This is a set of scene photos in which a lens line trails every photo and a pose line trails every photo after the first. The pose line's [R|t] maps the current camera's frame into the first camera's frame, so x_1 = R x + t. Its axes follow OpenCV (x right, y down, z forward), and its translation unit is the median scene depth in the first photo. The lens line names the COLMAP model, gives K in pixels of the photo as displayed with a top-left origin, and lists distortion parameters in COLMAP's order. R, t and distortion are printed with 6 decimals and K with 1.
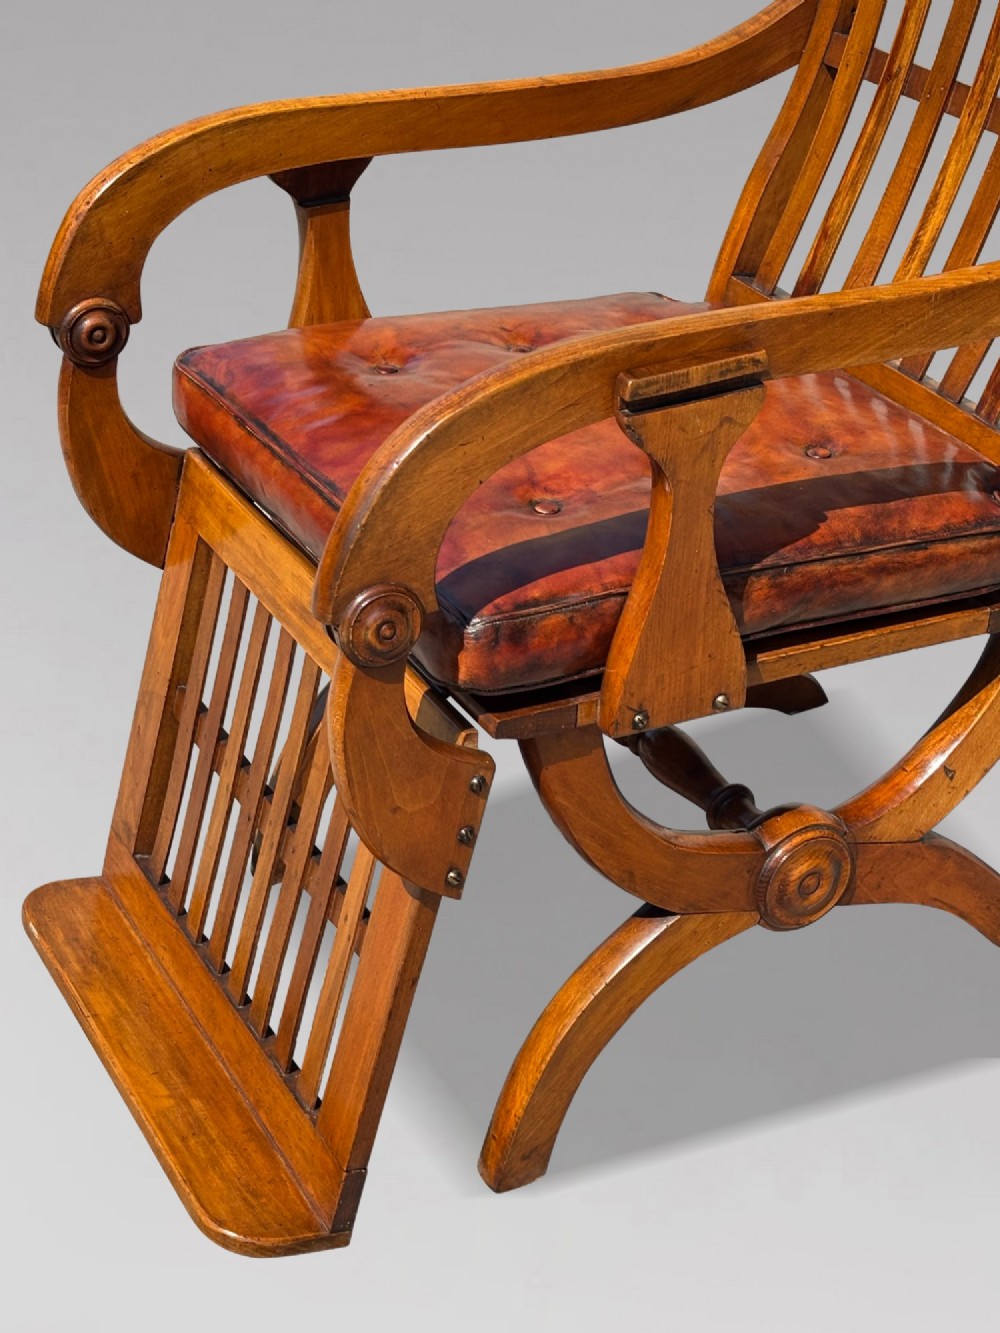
lens RADIAL K [[2298.8, 0, 504.6], [0, 2298.8, 693.1], [0, 0, 1]] dist [0.224226, -0.011936]
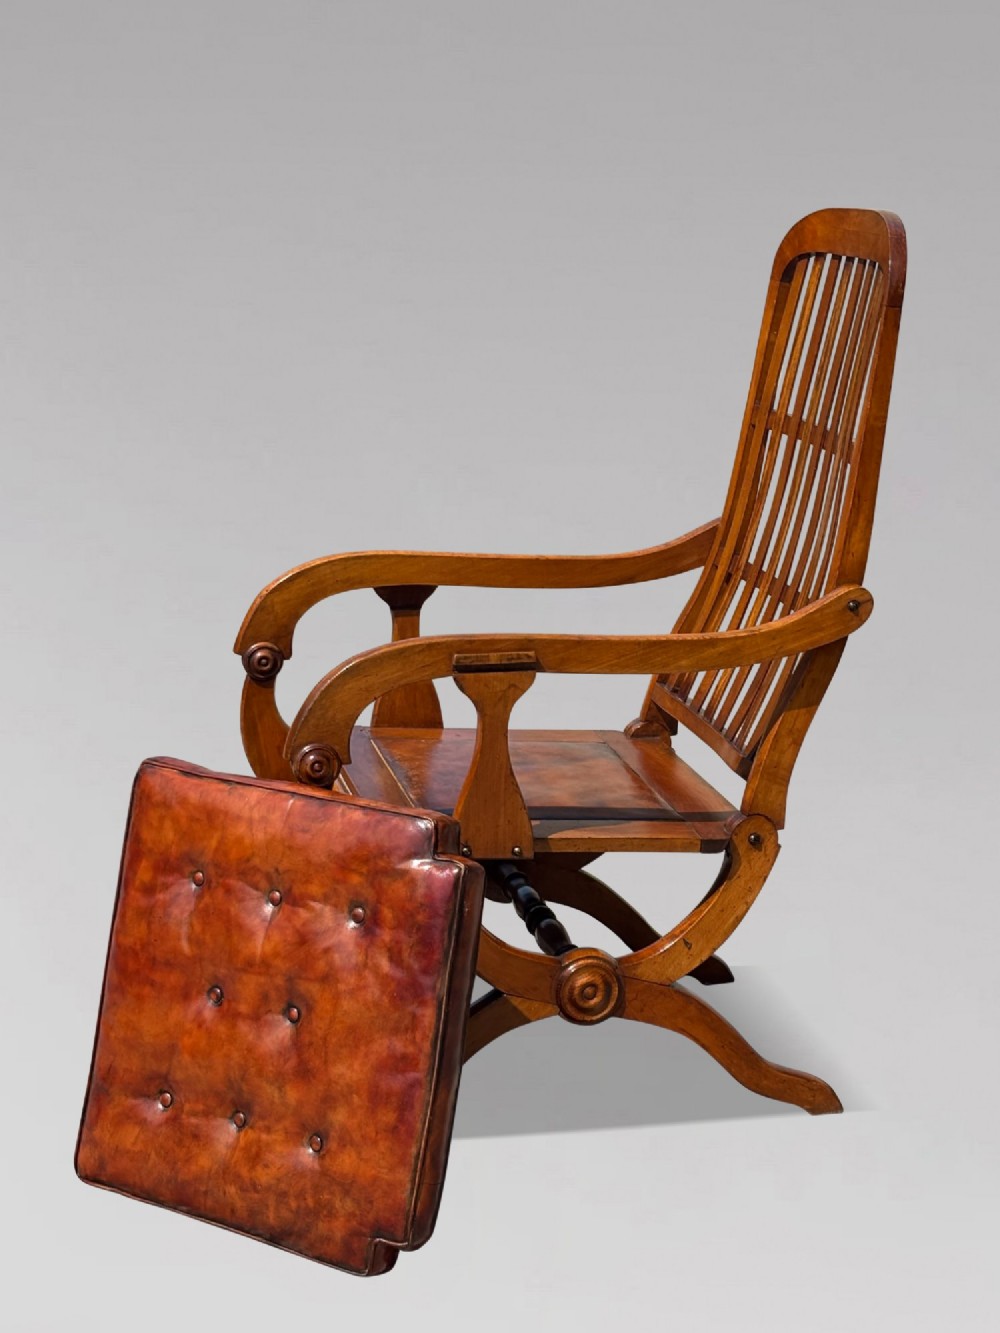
lens RADIAL K [[2285.9, 0, 536.1], [0, 2285.9, 662.4], [0, 0, 1]] dist [0.218063, -0.889667]
pose [[0.969131, 0.080016, -0.233201, 0.466332], [-0.145820, 0.948722, -0.280470, 0.329871], [0.198801, 0.305817, 0.931104, -0.646489]]
